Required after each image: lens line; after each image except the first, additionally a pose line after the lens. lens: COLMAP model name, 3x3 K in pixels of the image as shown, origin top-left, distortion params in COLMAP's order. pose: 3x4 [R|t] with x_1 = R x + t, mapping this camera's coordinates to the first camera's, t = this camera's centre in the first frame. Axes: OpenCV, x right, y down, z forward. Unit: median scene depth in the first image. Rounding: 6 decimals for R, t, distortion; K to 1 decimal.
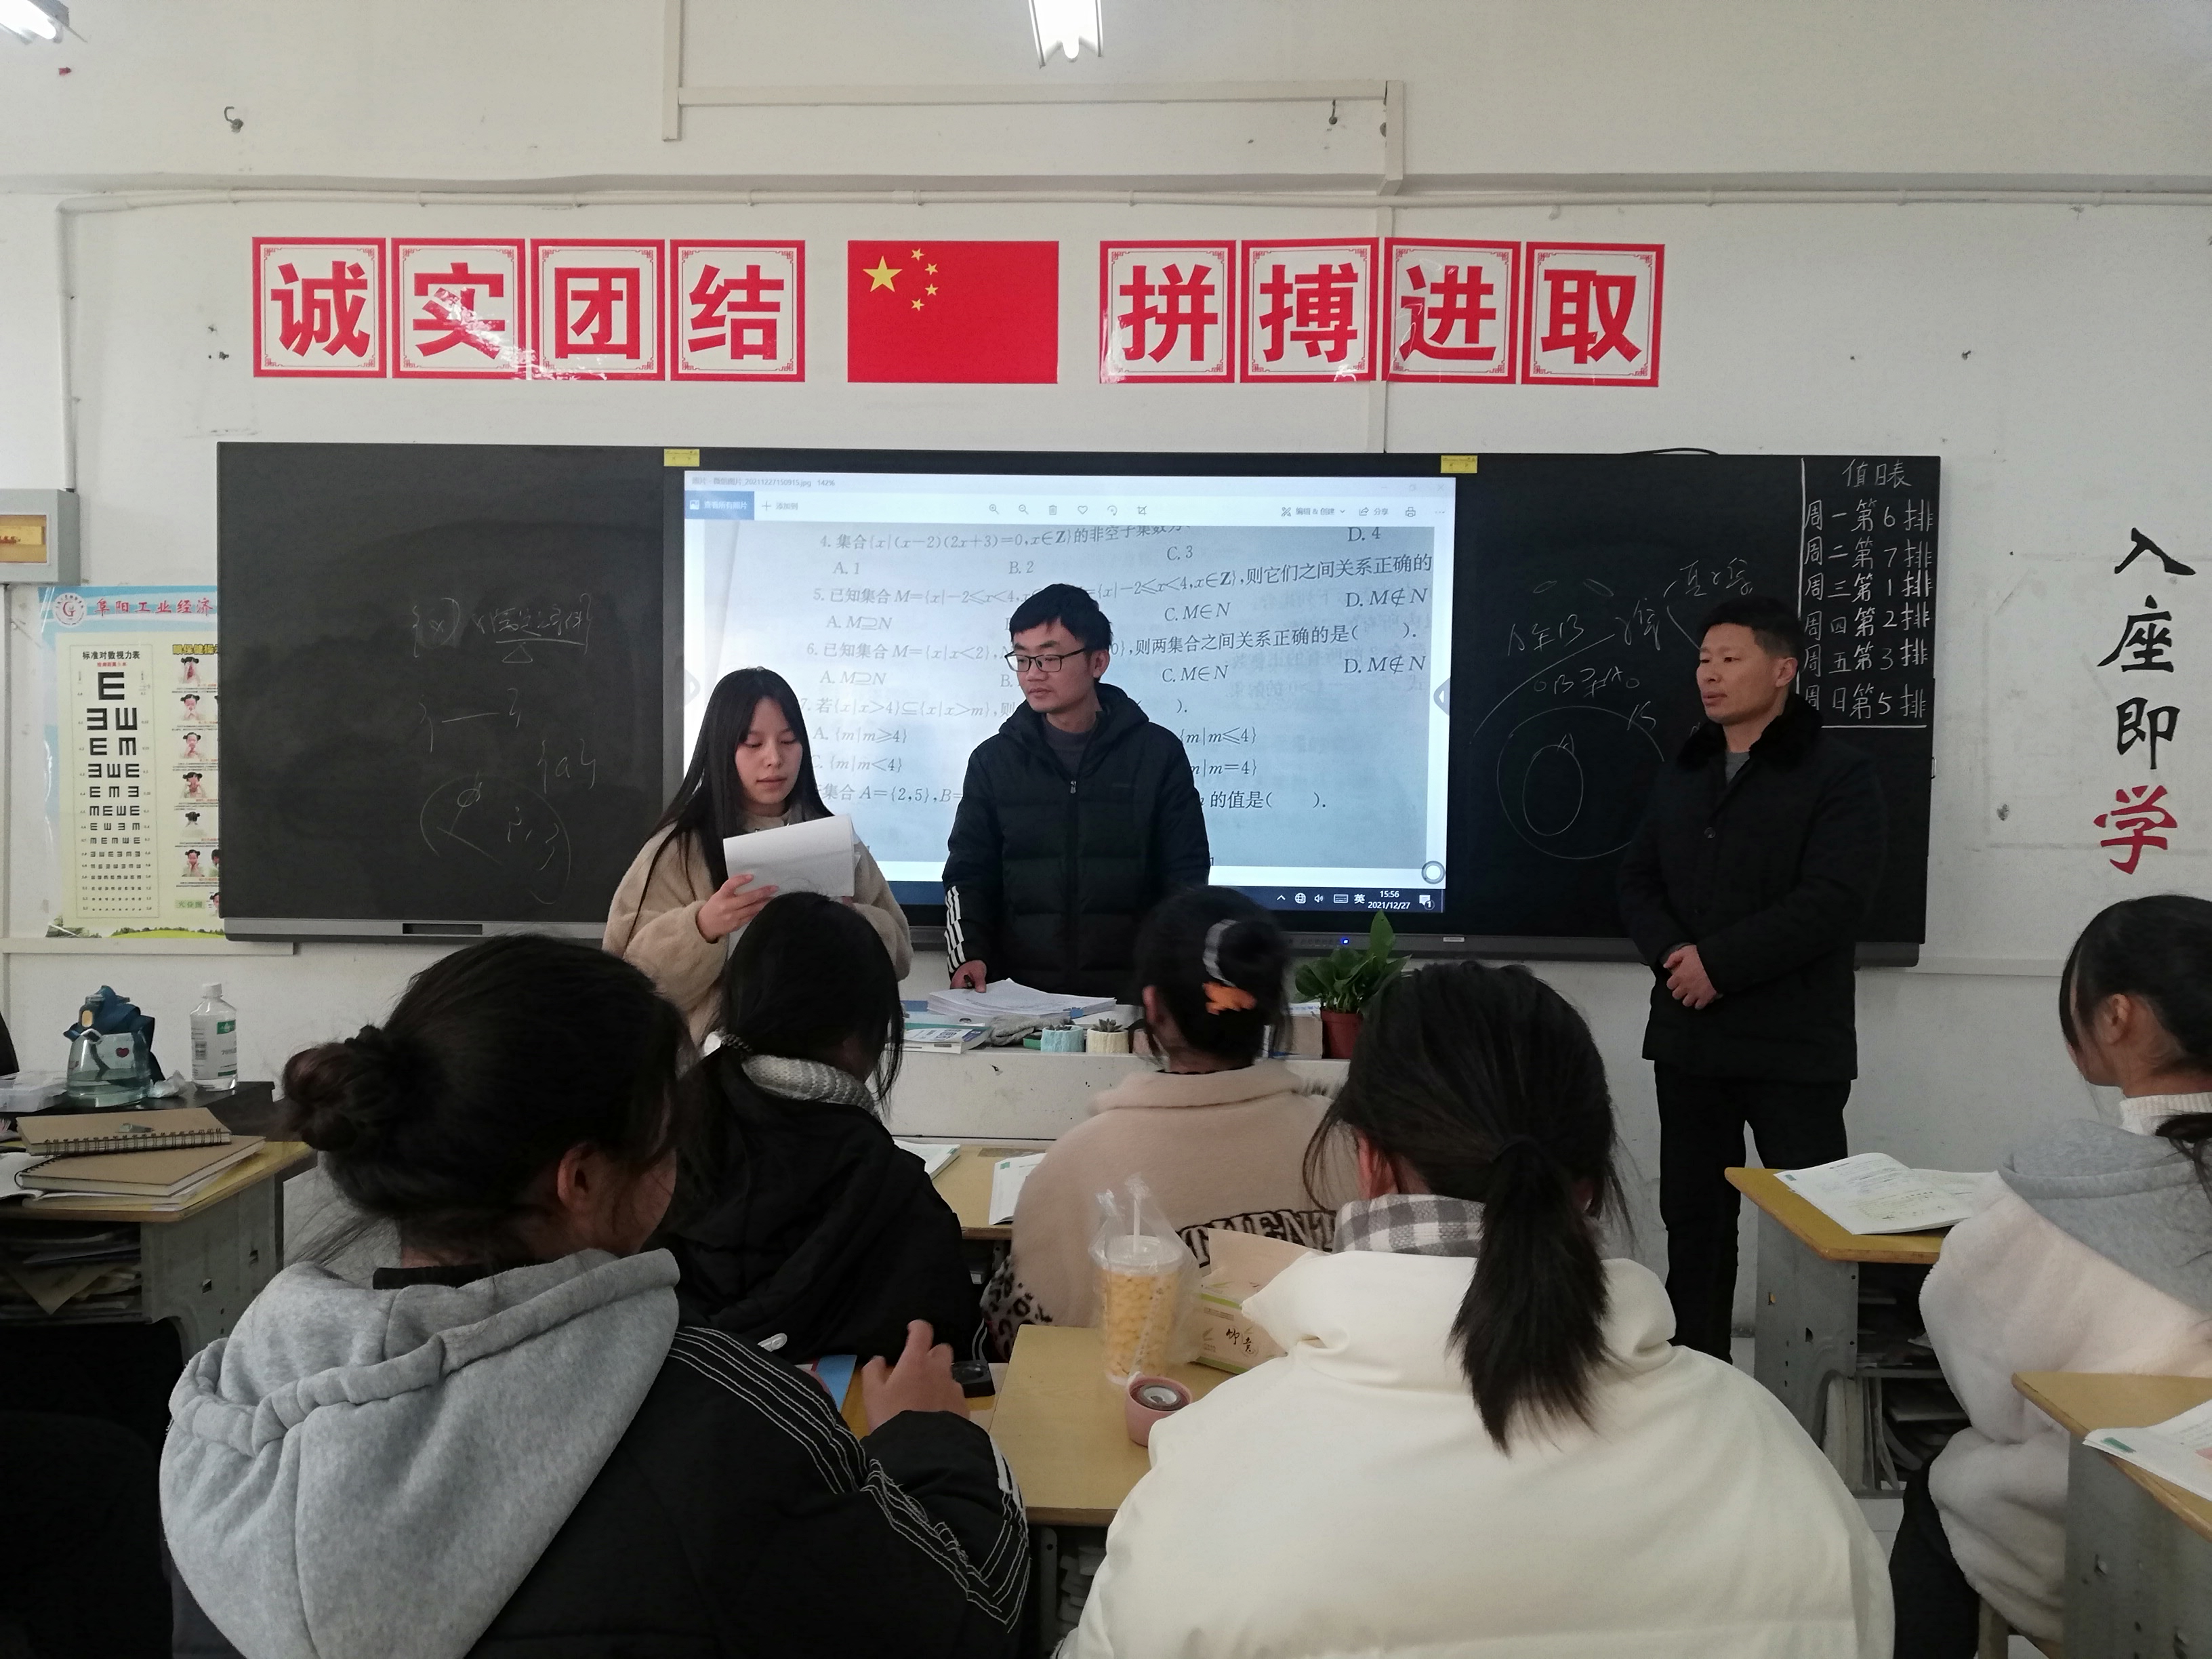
lens RADIAL K [[1733.3, 0, 1106.0], [0, 1733.3, 829.5], [0, 0, 1]] dist [0.049771, -0.068818]
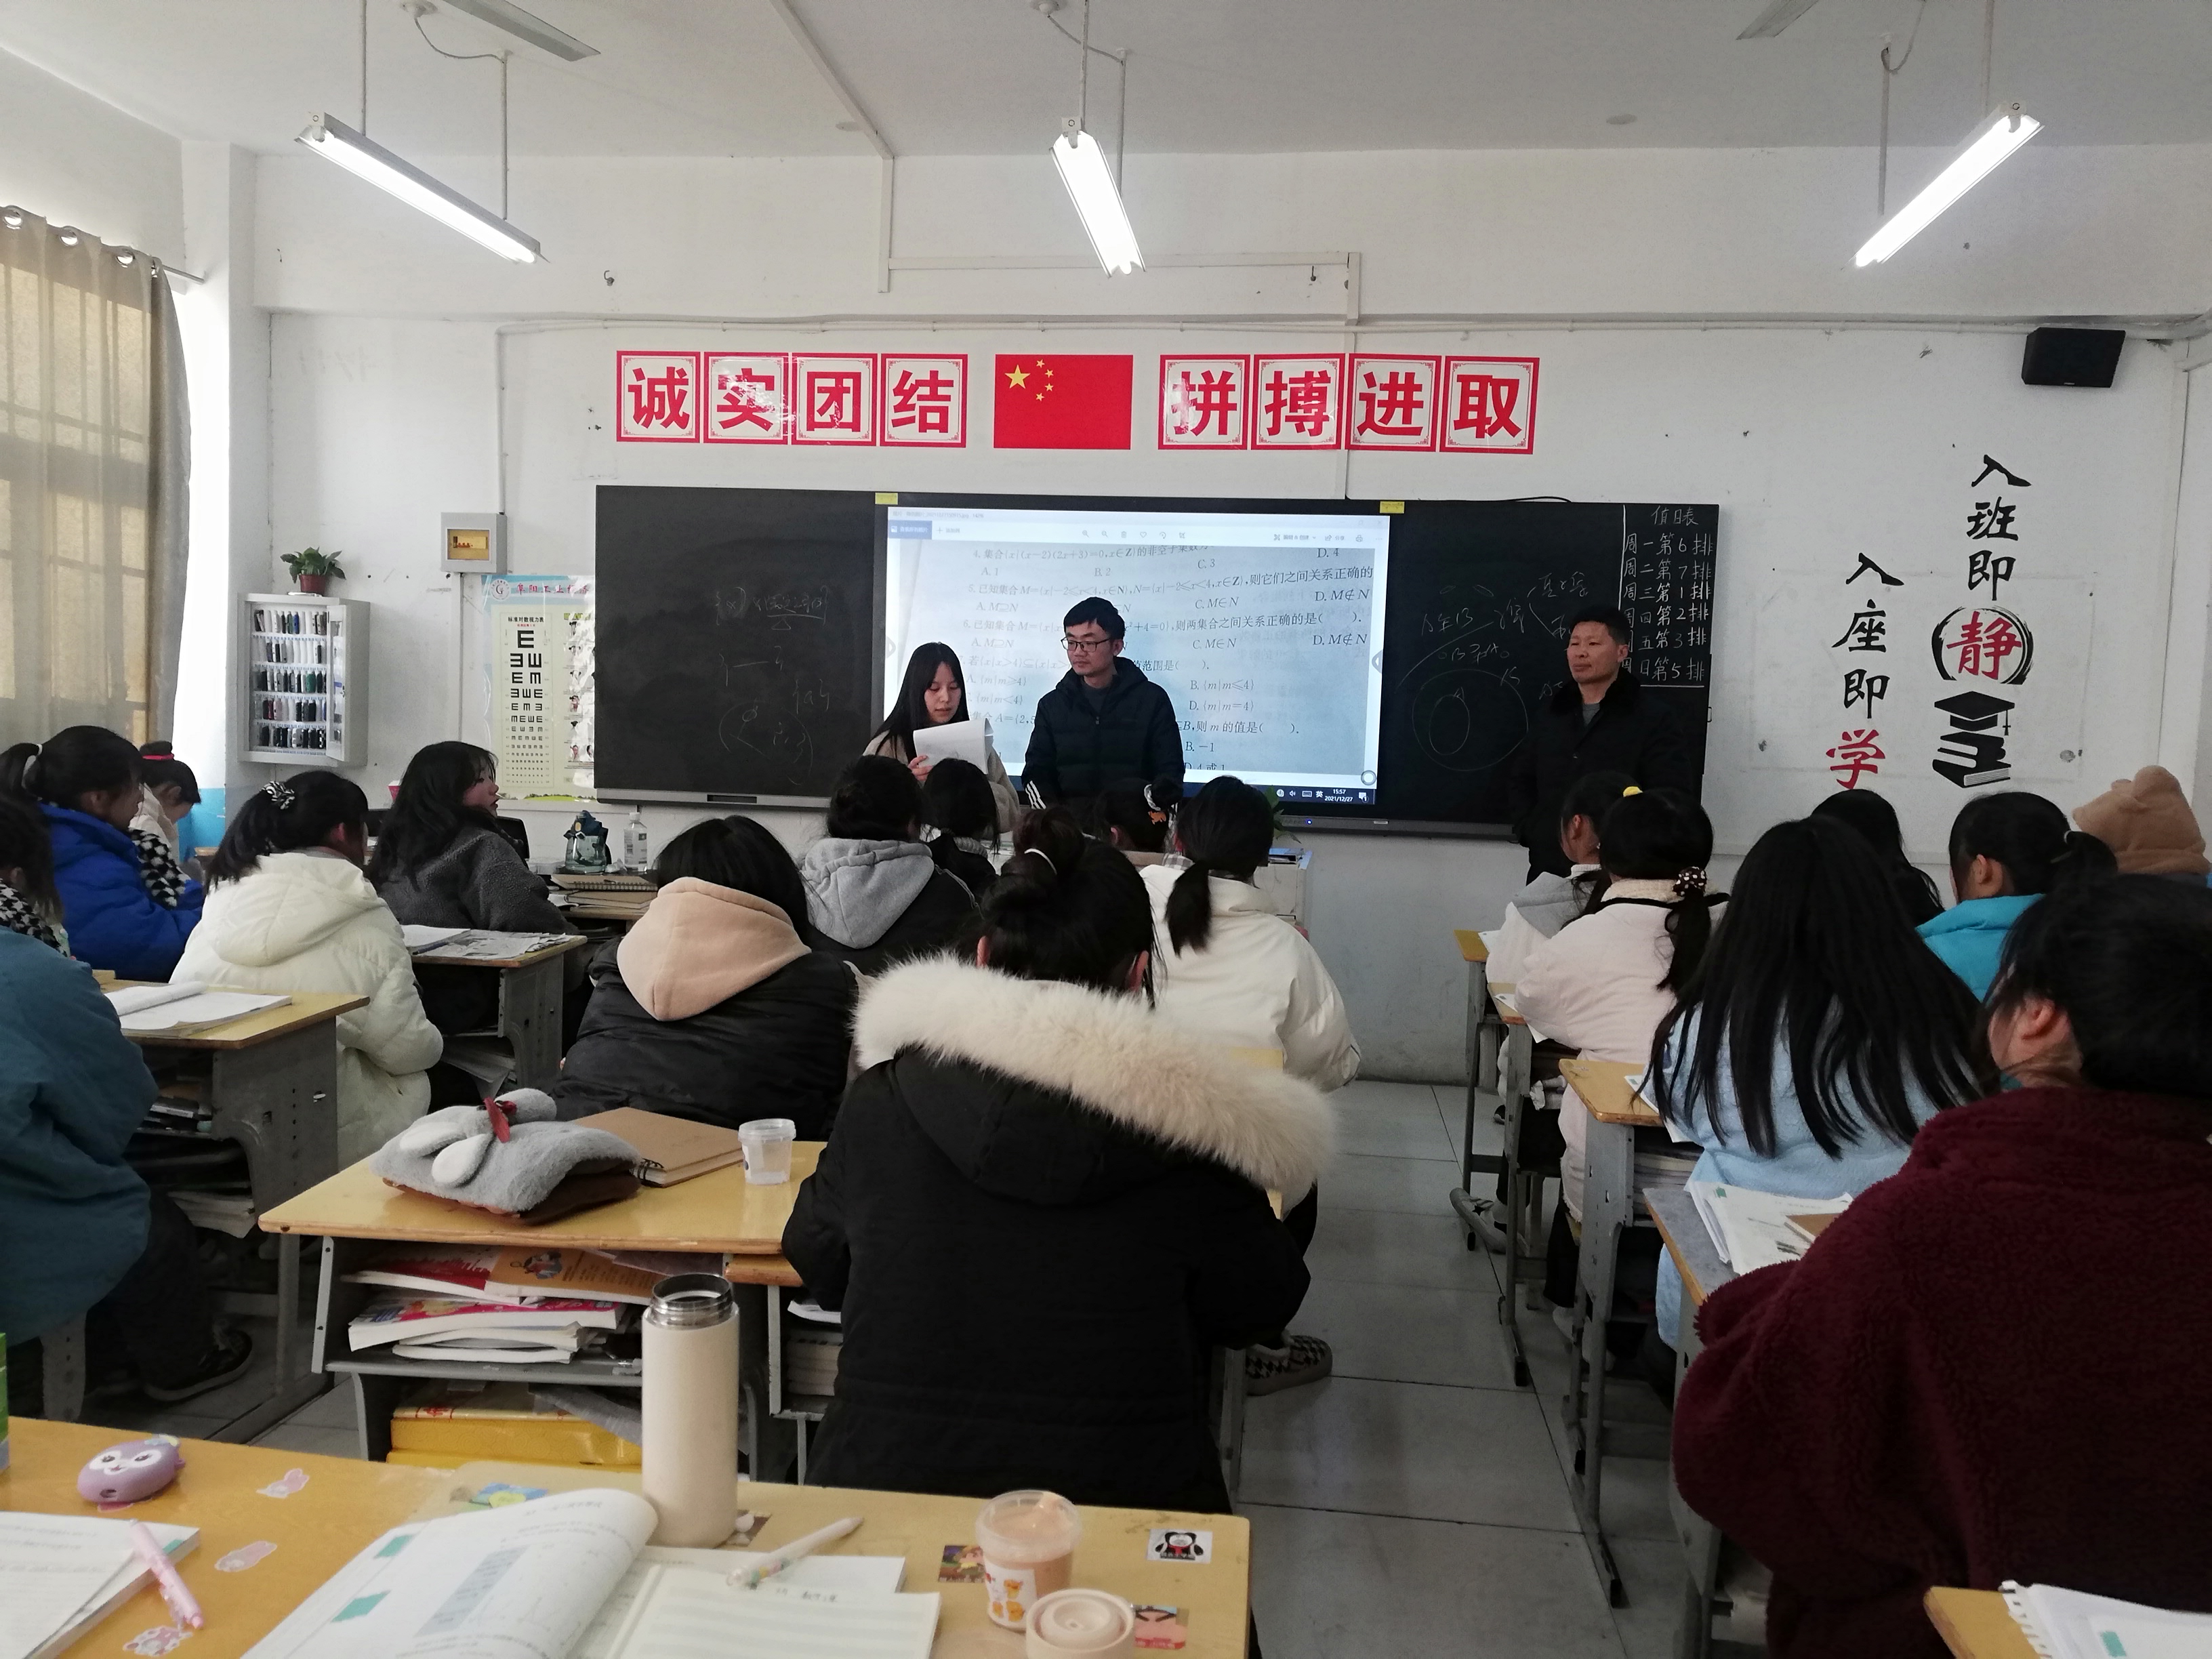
lens RADIAL K [[1706.8, 0, 1106.0], [0, 1706.8, 829.5], [0, 0, 1]] dist [0.091663, -0.164994]
pose [[0.995146, 0.026347, -0.094818, 0.102216], [-0.022651, 0.998949, 0.039854, 0.015419], [0.095768, -0.037513, 0.994697, -0.504295]]
